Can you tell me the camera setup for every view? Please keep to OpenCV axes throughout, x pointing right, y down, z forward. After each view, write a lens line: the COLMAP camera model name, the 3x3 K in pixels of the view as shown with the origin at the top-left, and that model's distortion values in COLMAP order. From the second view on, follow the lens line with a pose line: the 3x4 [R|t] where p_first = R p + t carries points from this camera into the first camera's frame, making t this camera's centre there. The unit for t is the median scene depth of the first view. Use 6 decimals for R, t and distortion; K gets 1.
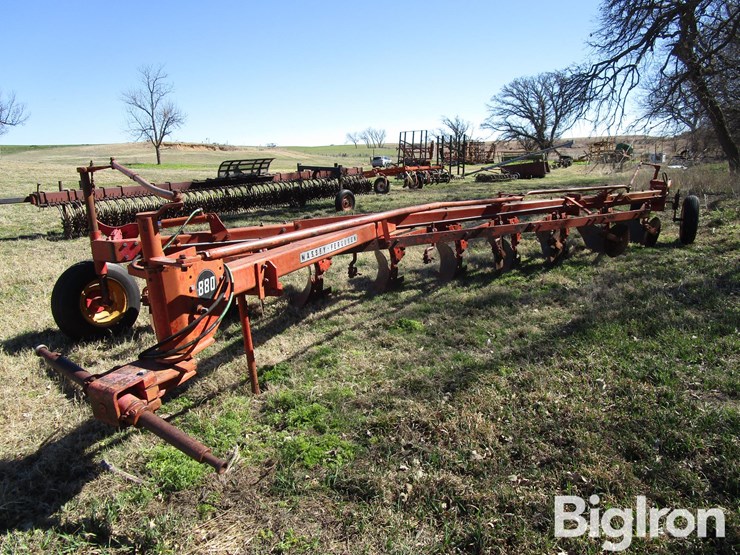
lens RADIAL K [[530.4, 0, 366.9], [0, 530.4, 278.5], [0, 0, 1]] dist [-0.016787, 0.002275]
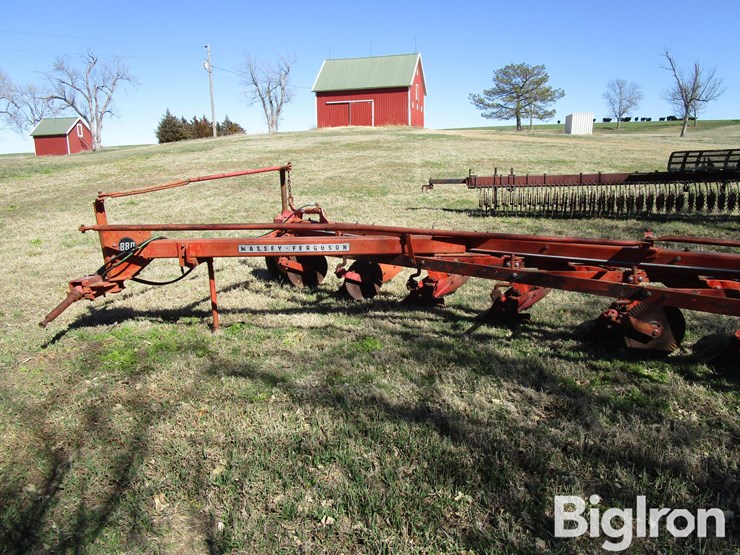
lens RADIAL K [[541.4, 0, 379.1], [0, 541.4, 250.5], [0, 0, 1]] dist [-0.002082, 0.001977]
pose [[0.387210, 0.185847, -0.903067, 0.294397], [-0.193145, 0.974091, 0.117649, -0.064633], [0.901534, 0.128868, 0.413073, 0.195473]]
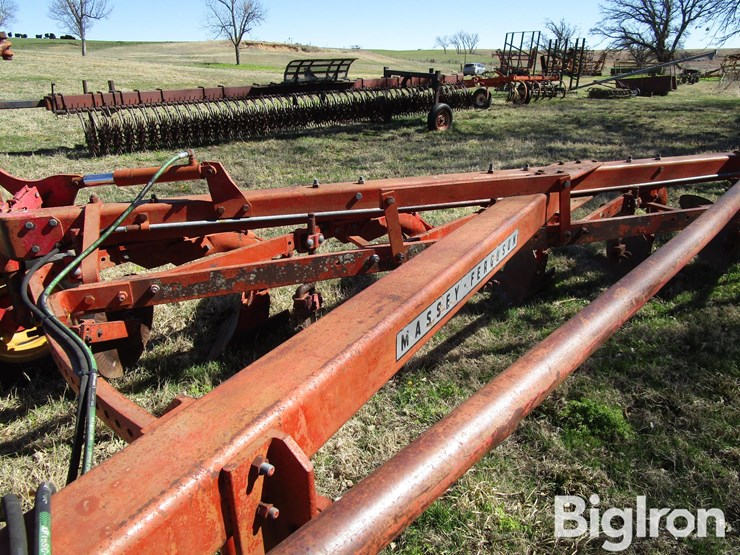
lens RADIAL K [[527.3, 0, 364.4], [0, 527.3, 278.3], [0, 0, 1]] dist [-0.021358, 0.005460]
pose [[0.987221, 0.084864, -0.134884, -0.026047], [-0.061676, 0.983918, 0.167635, -0.033855], [0.146941, -0.157173, 0.976578, 0.169100]]
